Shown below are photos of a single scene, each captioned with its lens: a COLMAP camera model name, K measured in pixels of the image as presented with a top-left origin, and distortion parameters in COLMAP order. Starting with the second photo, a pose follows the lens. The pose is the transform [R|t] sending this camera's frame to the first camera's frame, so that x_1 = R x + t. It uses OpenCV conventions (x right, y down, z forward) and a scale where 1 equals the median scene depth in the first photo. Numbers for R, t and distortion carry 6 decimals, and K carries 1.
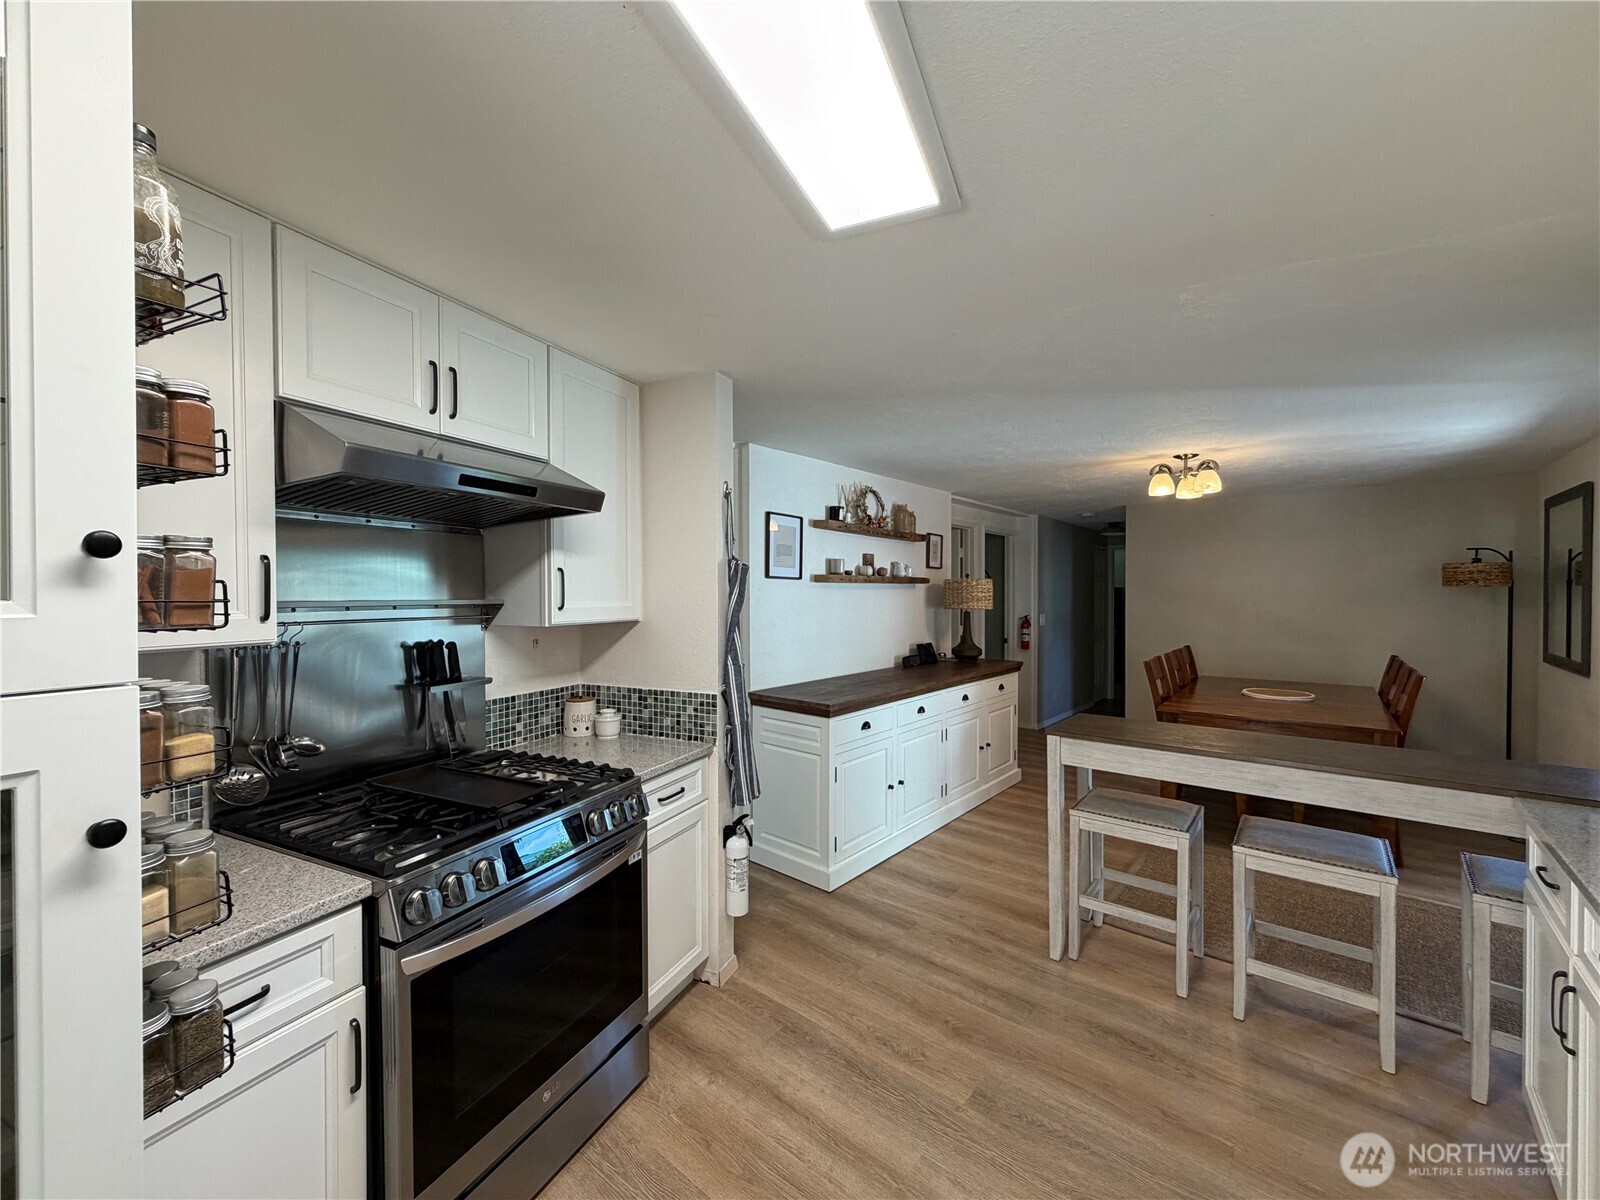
lens RADIAL K [[639.7, 0, 794.3], [0, 639.7, 599.5], [0, 0, 1]] dist [0.001843, 0.000198]
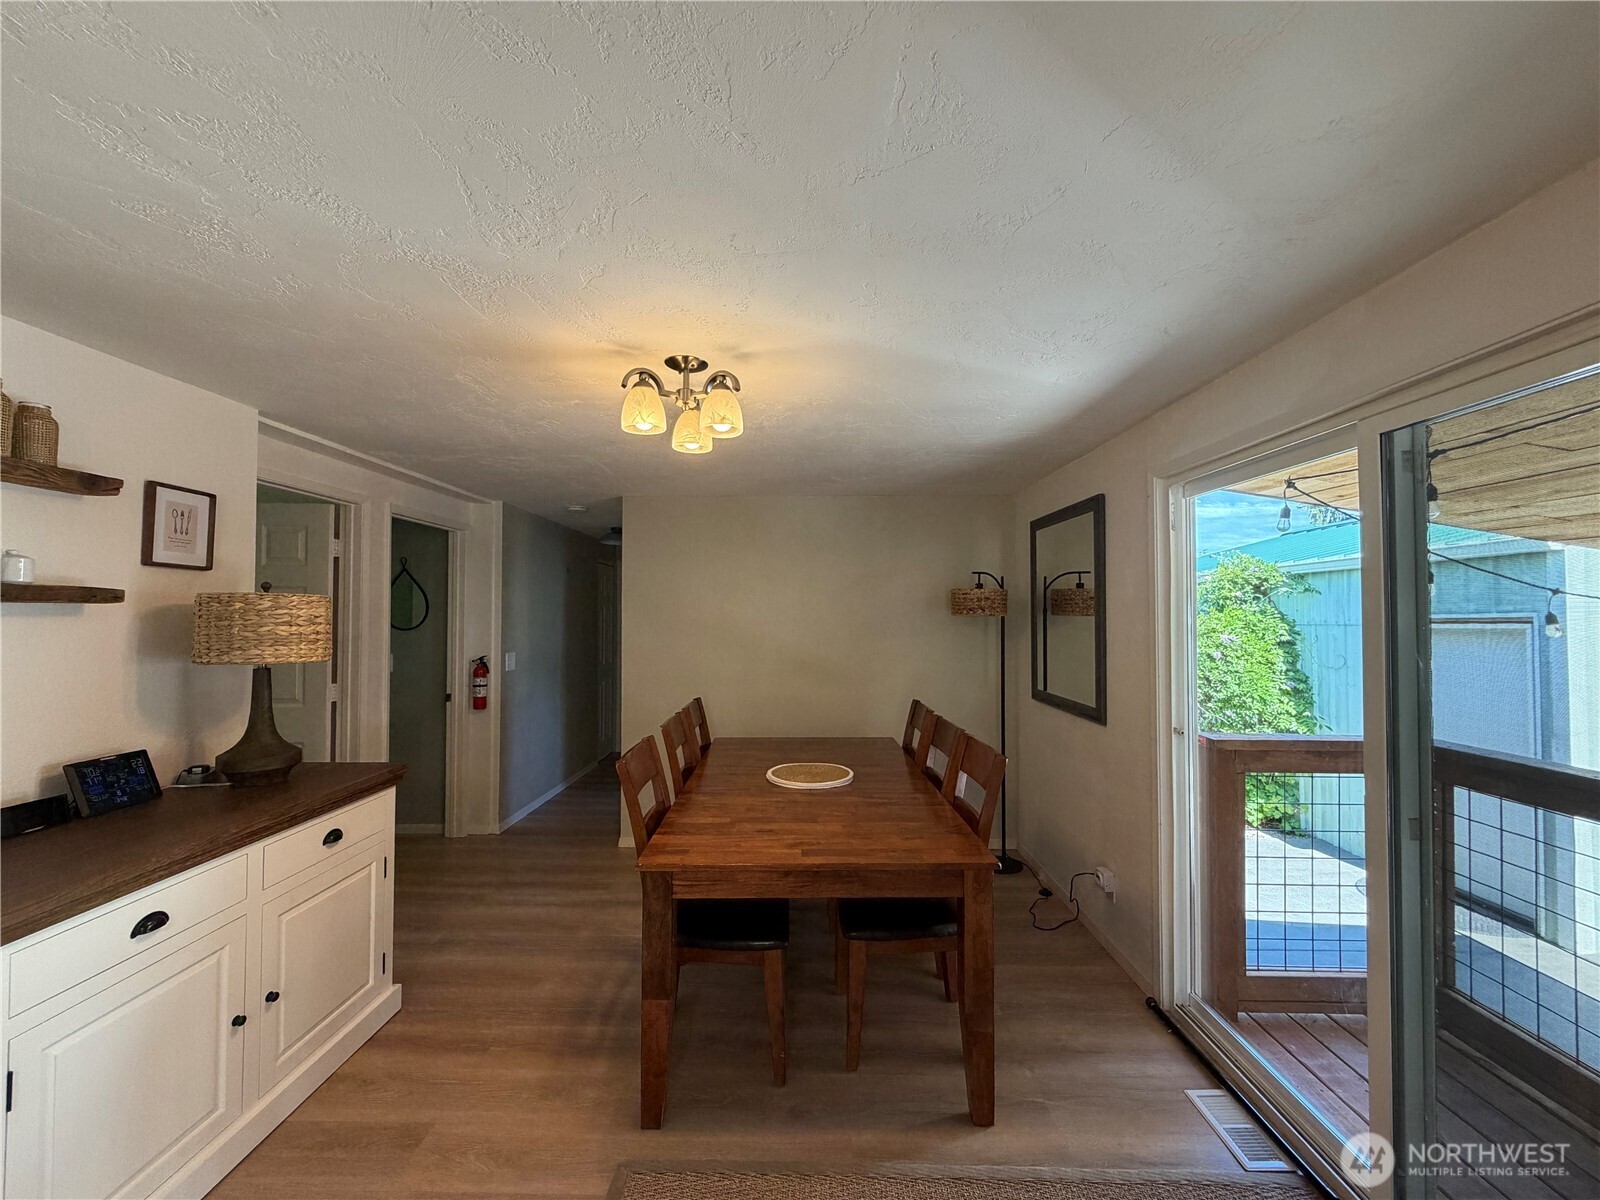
lens RADIAL K [[639.7, 0, 797.8], [0, 639.7, 605.0], [0, 0, 1]] dist [0.001843, 0.000198]
pose [[0.766850, 0.013419, 0.641686, 0.270503], [0.005567, 0.999605, -0.027557, -0.010484], [-0.641802, 0.024704, 0.766472, 0.423872]]
